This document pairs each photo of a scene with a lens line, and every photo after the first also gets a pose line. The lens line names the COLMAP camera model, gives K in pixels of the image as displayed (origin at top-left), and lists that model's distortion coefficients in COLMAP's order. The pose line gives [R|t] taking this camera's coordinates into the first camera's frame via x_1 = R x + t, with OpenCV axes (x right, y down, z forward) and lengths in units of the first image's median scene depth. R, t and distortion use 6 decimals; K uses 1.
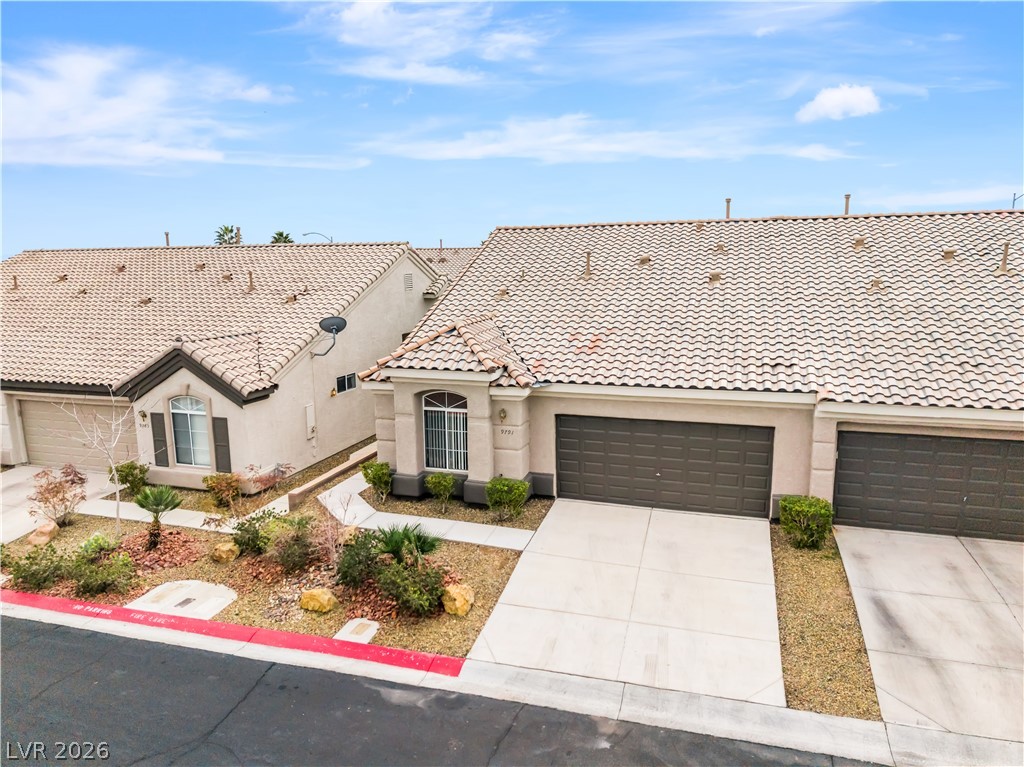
lens RADIAL K [[685.3, 0, 510.2], [0, 685.3, 387.2], [0, 0, 1]] dist [0.037897, -0.042773]
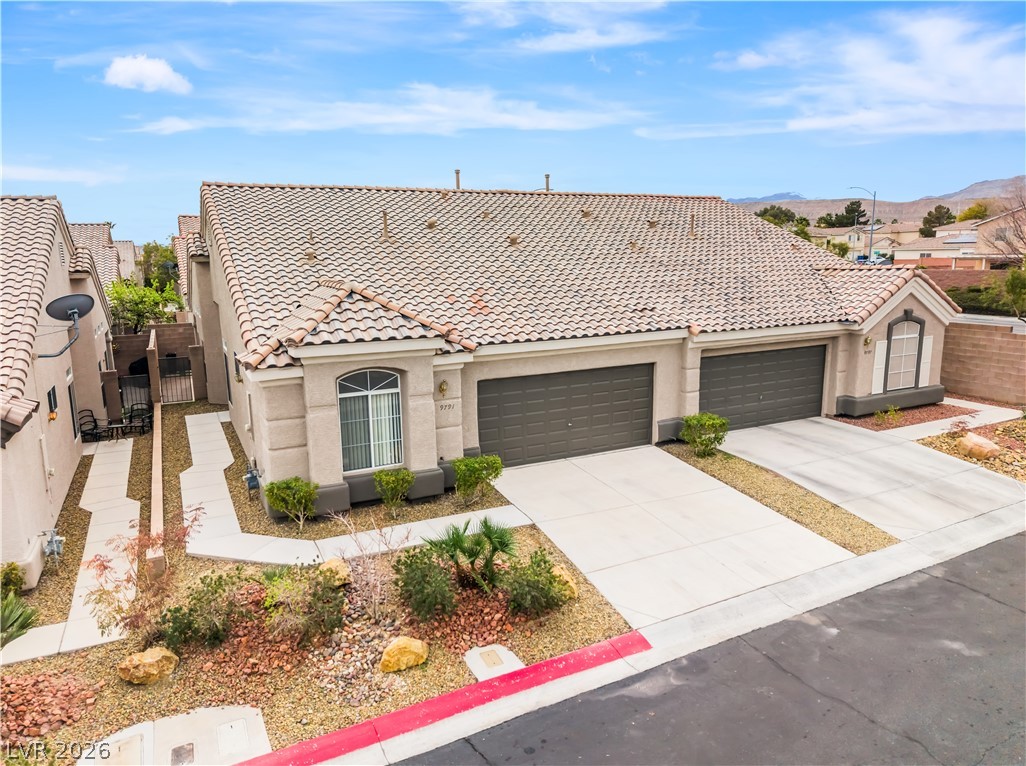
lens RADIAL K [[686.6, 0, 511.2], [0, 686.6, 386.7], [0, 0, 1]] dist [0.037897, -0.042773]
pose [[0.716784, -0.130820, 0.684913, -0.584705], [0.132676, 0.989886, 0.050220, 0.007923], [-0.684556, 0.054874, 0.726892, 0.334043]]
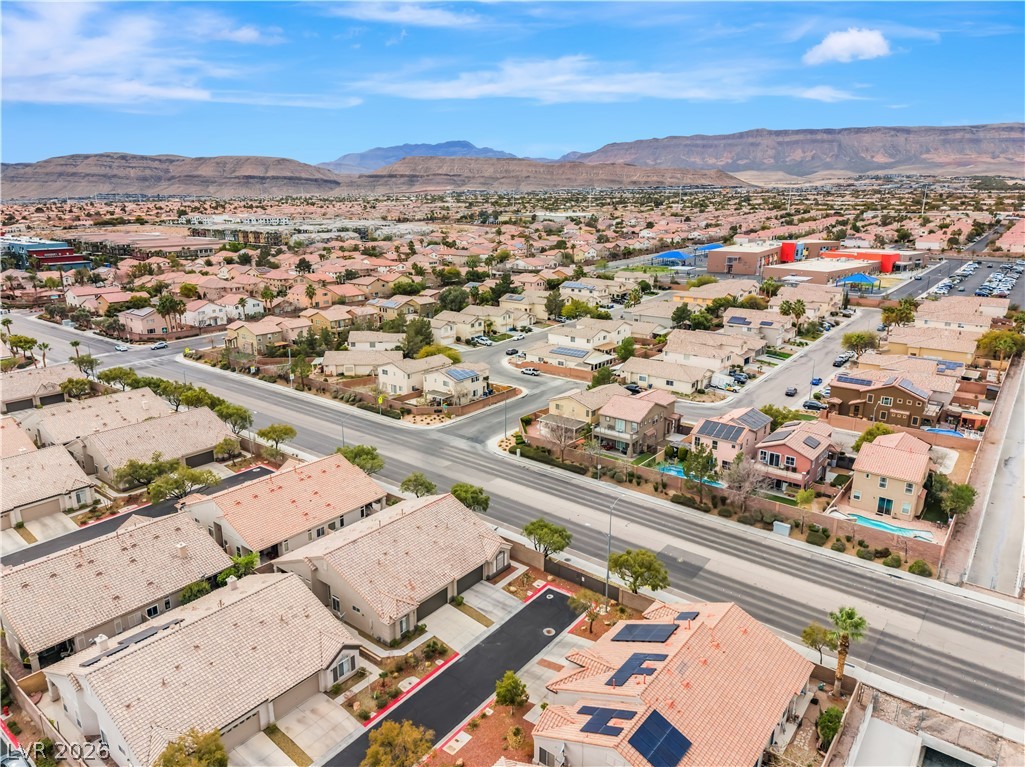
lens RADIAL K [[686.0, 0, 510.7], [0, 686.0, 387.2], [0, 0, 1]] dist [0.037897, -0.042773]
pose [[0.350324, -0.239956, 0.905370, -3.791408], [0.159205, 0.967815, 0.194903, -2.336114], [-0.922999, 0.075860, 0.377252, -1.509299]]
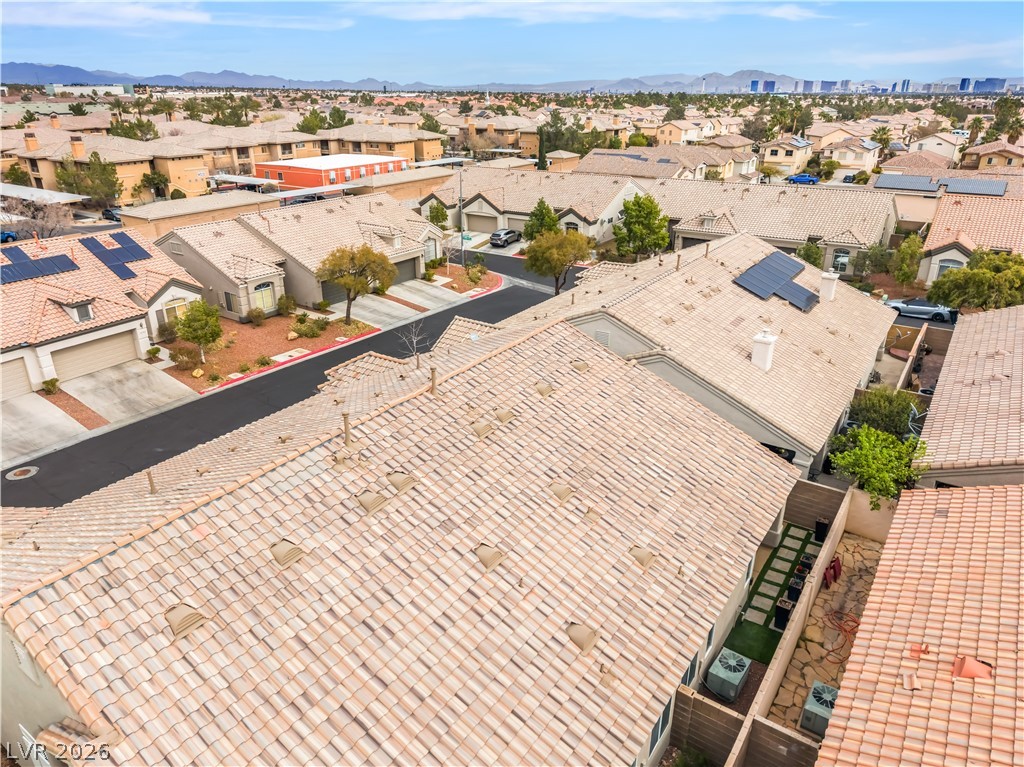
lens RADIAL K [[685.3, 0, 510.2], [0, 685.3, 387.2], [0, 0, 1]] dist [0.037897, -0.042773]
pose [[-0.294060, 0.395877, -0.869948, 1.684165], [-0.156070, 0.878086, 0.452335, -1.047363], [0.942959, 0.268786, -0.196426, 2.012817]]
